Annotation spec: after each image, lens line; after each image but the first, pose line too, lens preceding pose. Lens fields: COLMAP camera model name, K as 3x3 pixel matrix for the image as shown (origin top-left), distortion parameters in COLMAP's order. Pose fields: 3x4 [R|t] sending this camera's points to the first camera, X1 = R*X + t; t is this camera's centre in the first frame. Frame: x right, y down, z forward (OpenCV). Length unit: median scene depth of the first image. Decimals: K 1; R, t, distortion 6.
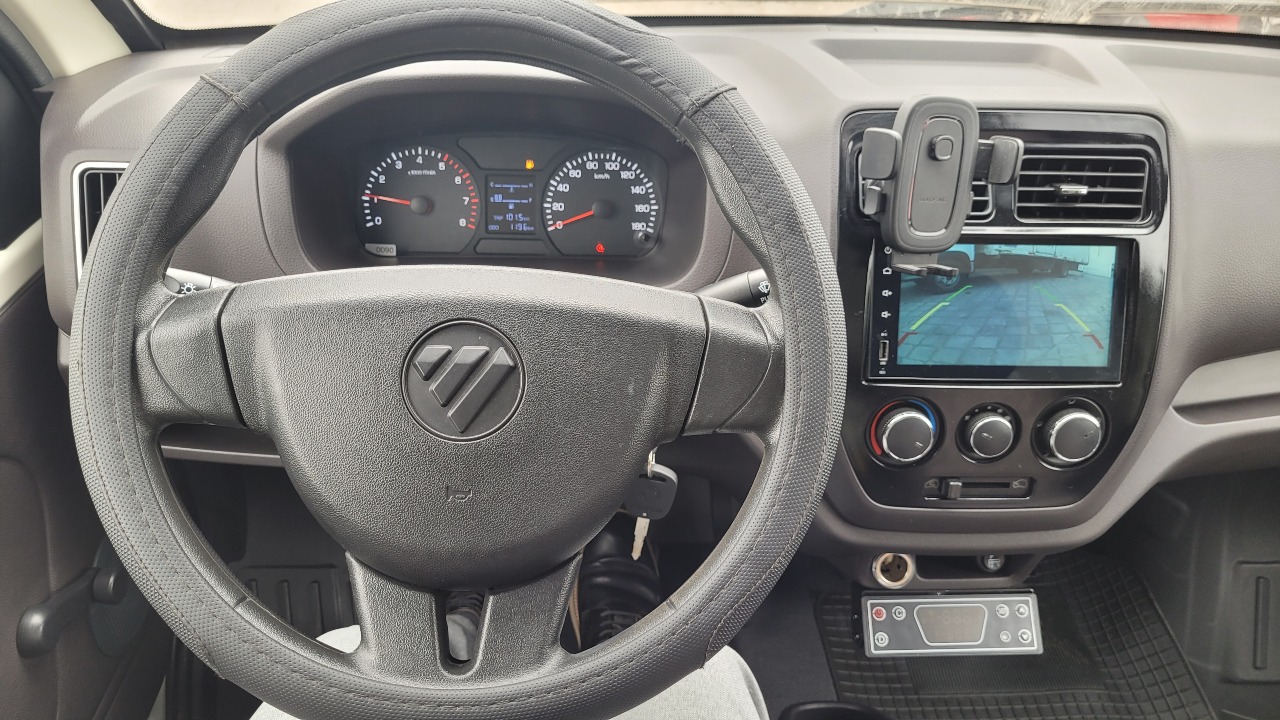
lens RADIAL K [[967.5, 0, 614.6], [0, 967.5, 345.8], [0, 0, 1]] dist [0.044816, -0.024069]
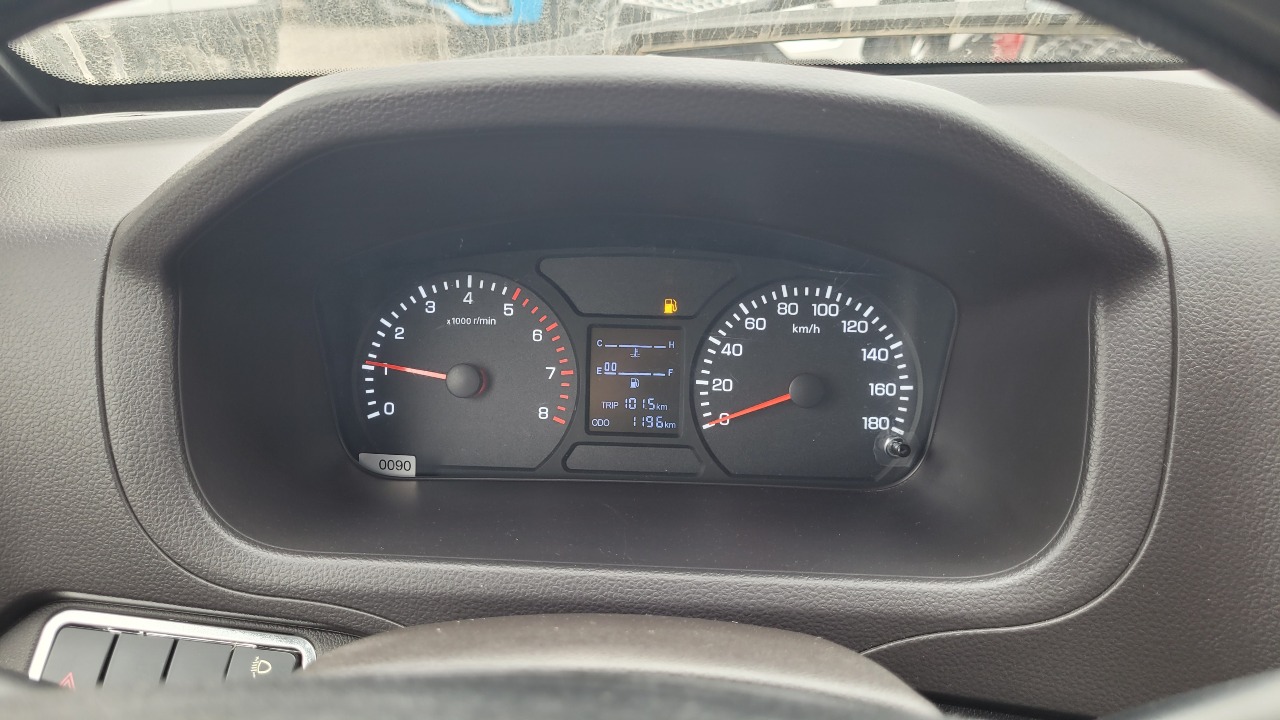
lens RADIAL K [[967.5, 0, 640.0], [0, 967.5, 360.4], [0, 0, 1]] dist [0.044816, -0.024069]
pose [[0.997473, 0.006803, -0.070714, -0.066186], [-0.016469, 0.990431, -0.137019, -0.083887], [0.069105, 0.137838, 0.988041, 0.472932]]
